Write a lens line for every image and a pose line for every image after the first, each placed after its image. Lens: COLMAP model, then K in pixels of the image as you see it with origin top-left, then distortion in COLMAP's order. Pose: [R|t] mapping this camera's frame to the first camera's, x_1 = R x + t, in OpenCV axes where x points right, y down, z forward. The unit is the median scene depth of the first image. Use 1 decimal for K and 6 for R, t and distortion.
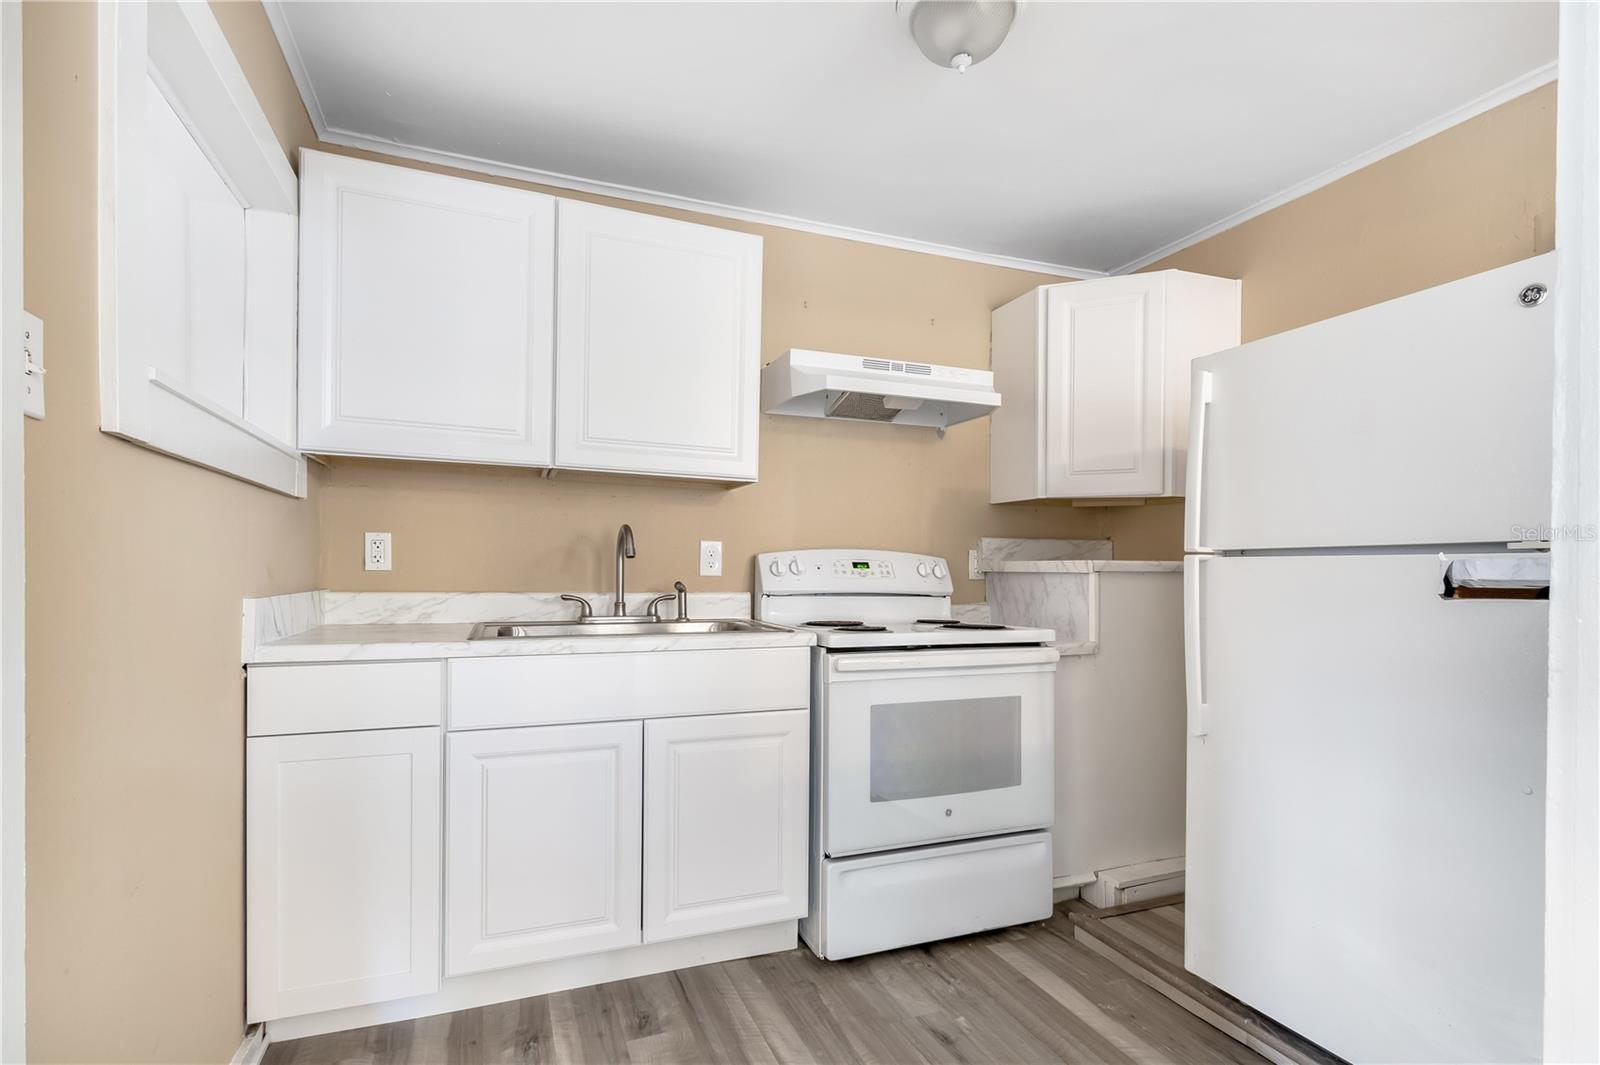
lens RADIAL K [[729.6, 0, 803.2], [0, 729.6, 570.0], [0, 0, 1]] dist [0.003522, -0.002988]
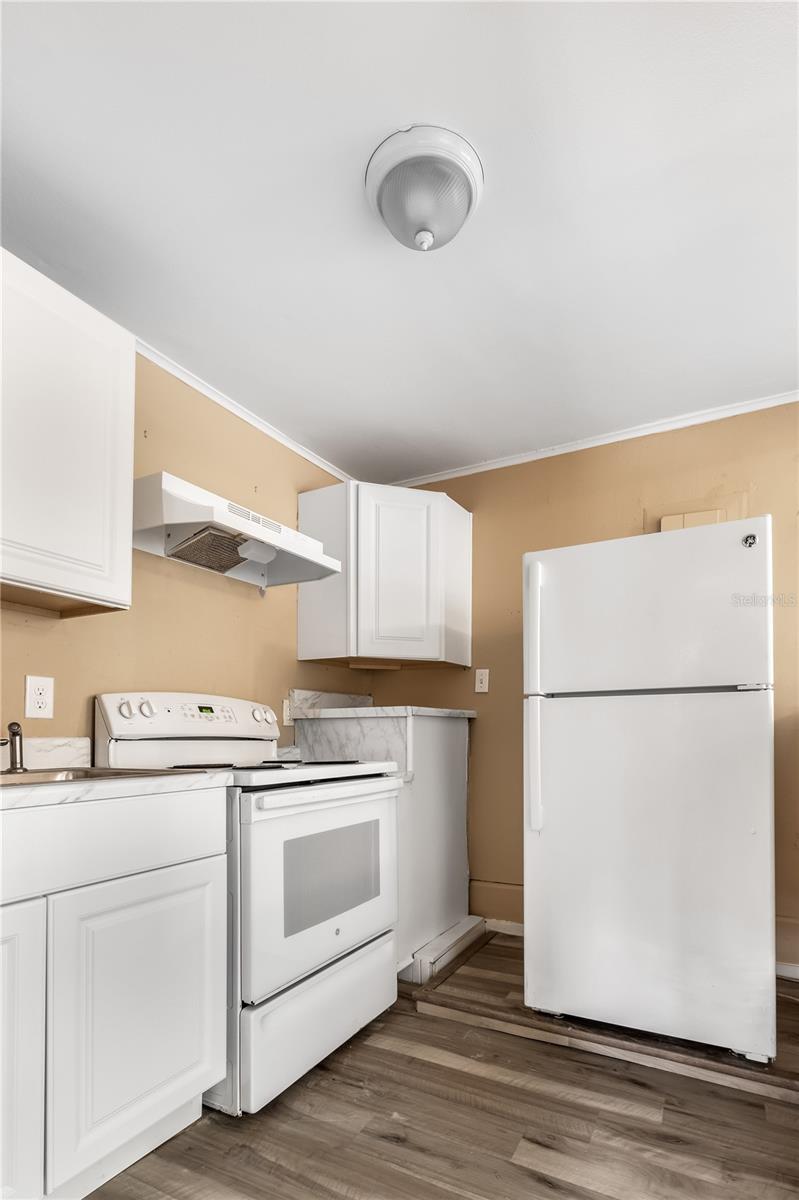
lens RADIAL K [[579.9, 0, 407.4], [0, 579.9, 728.1], [0, 0, 1]] dist [0.001299, -0.001321]
pose [[0.774886, -0.004309, 0.632086, -0.252605], [0.011397, 0.999909, -0.007155, 0.033319], [-0.631998, 0.012748, 0.774865, 0.245280]]
